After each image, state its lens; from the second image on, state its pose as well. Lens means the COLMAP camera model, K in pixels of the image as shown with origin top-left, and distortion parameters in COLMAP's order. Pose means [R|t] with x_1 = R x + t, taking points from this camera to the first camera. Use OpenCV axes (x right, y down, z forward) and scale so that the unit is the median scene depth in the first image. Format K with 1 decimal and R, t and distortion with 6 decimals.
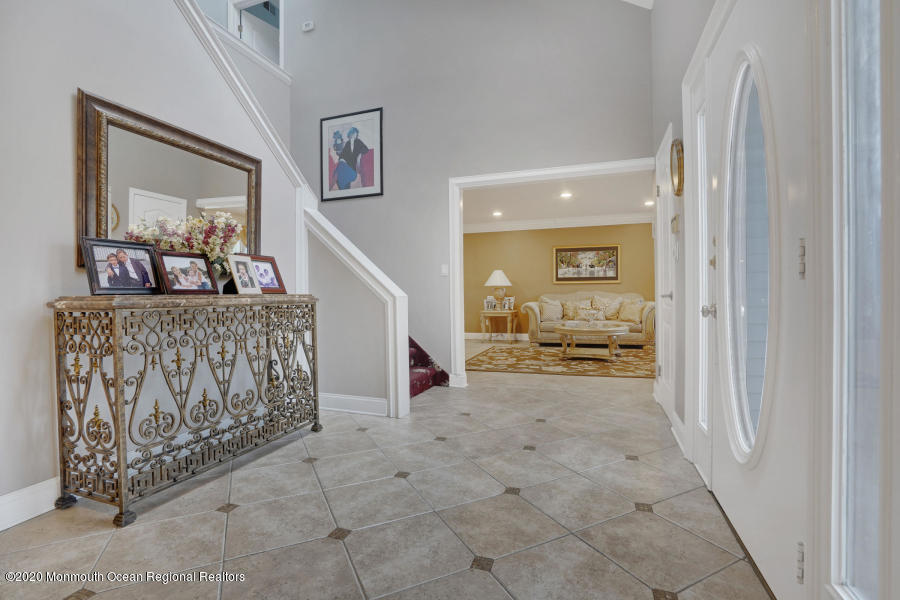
lens RADIAL K [[417.9, 0, 448.8], [0, 417.9, 301.4], [0, 0, 1]] dist [-0.053416, 0.018993]
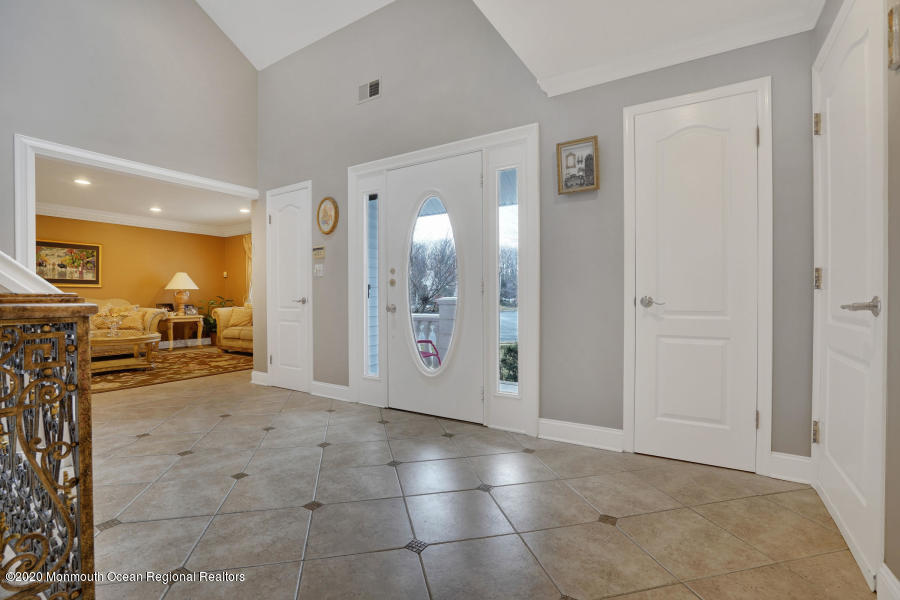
lens RADIAL K [[417.9, 0, 448.8], [0, 417.9, 301.4], [0, 0, 1]] dist [-0.053416, 0.018993]
pose [[0.220685, 0.005249, 0.975331, -0.349888], [0.014243, 0.999862, -0.008604, 0.004254], [-0.975241, 0.015790, 0.220580, 0.100810]]
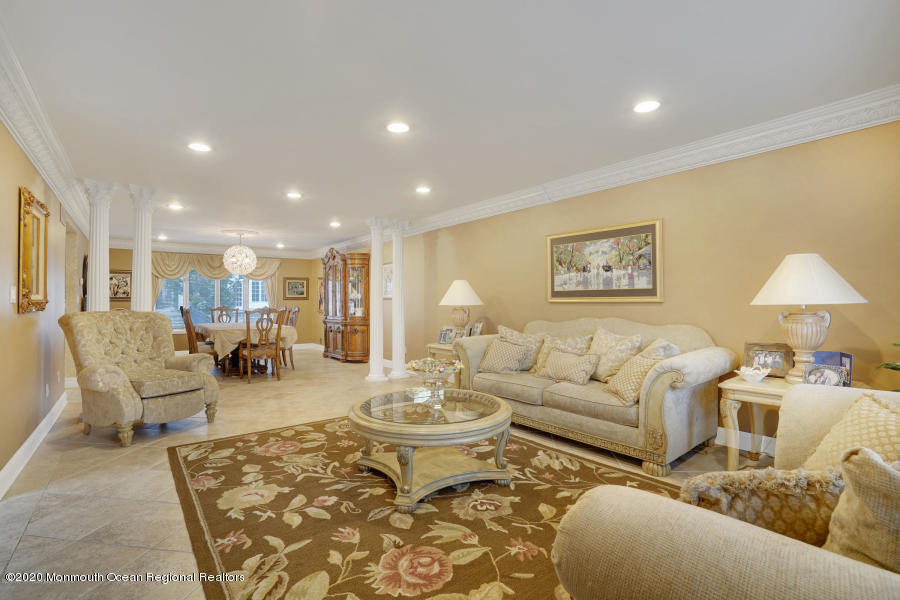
lens RADIAL K [[417.9, 0, 448.8], [0, 417.9, 301.4], [0, 0, 1]] dist [-0.053416, 0.018993]
pose [[0.845025, 0.006628, -0.534686, 0.589884], [-0.016250, 0.999780, -0.013289, -0.045844], [0.534480, 0.019918, 0.844946, 0.623538]]
